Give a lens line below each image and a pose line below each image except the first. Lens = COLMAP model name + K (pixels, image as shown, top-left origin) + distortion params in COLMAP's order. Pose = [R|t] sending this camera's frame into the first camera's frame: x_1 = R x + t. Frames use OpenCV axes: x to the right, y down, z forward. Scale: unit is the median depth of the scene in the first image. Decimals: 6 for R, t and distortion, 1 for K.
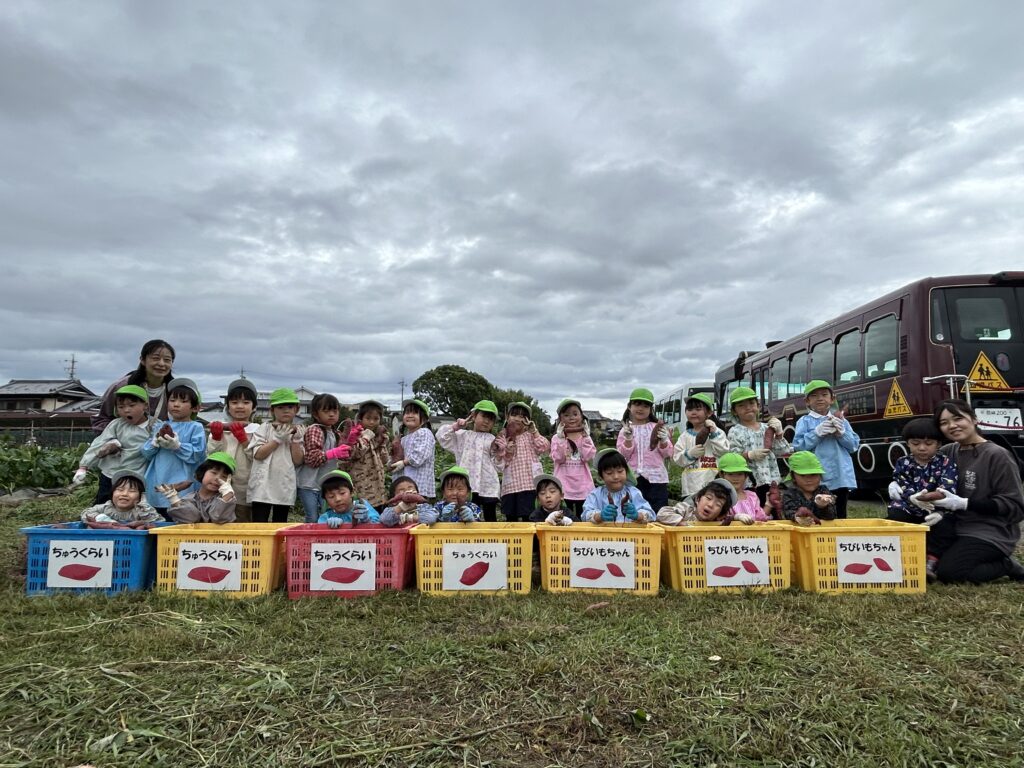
lens RADIAL K [[568.5, 0, 512.4], [0, 568.5, 387.9], [0, 0, 1]] dist [0.008166, 0.005142]
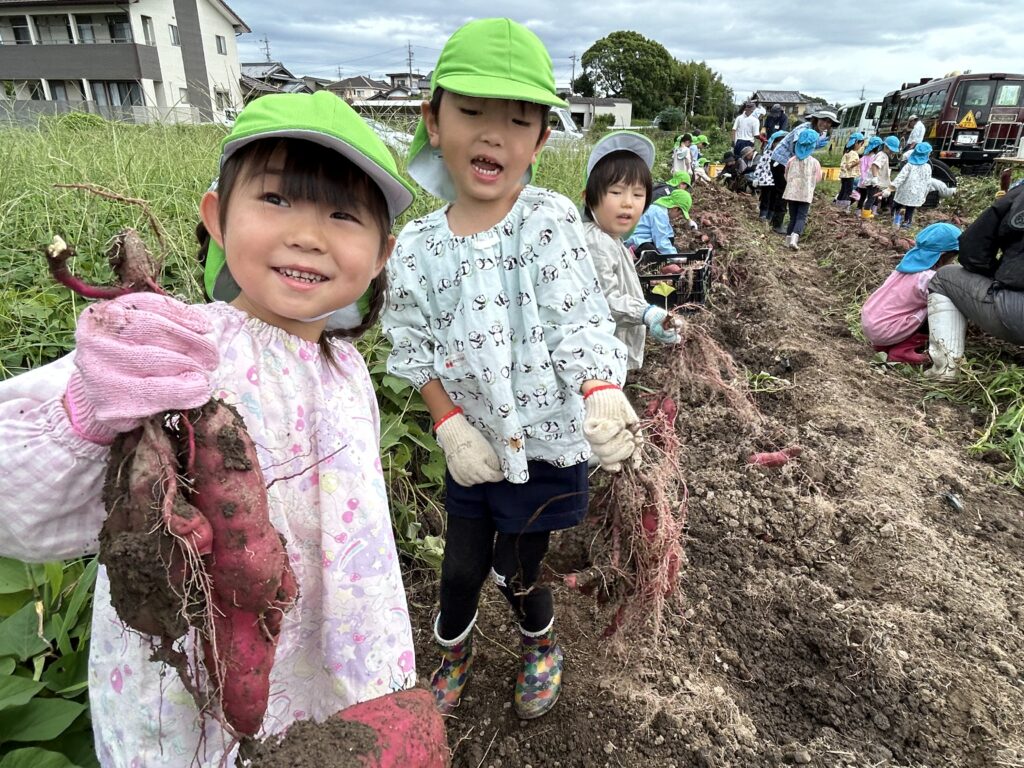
lens RADIAL K [[621.0, 0, 511.3], [0, 621.0, 388.4], [0, 0, 1]] dist [-0.000659, -0.000054]
pose [[0.970943, 0.100691, -0.217099, -1.061379], [0.014798, 0.880180, 0.474409, -0.760902], [0.238855, -0.463836, 0.853114, -5.841412]]
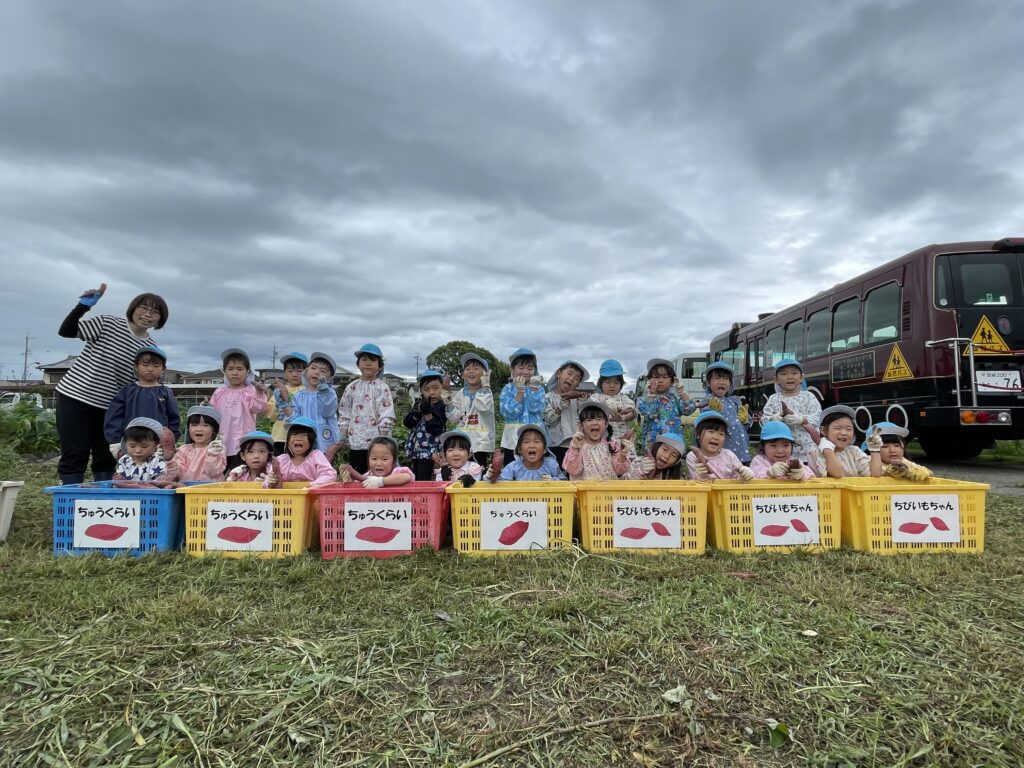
lens RADIAL K [[508.3, 0, 510.6], [0, 508.3, 385.5], [0, 0, 1]] dist [0.014346, 0.000444]
pose [[0.999948, -0.003997, -0.009418, -0.061522], [0.004434, 0.998891, 0.046867, 0.035412], [0.009220, -0.046907, 0.998857, 0.146978]]
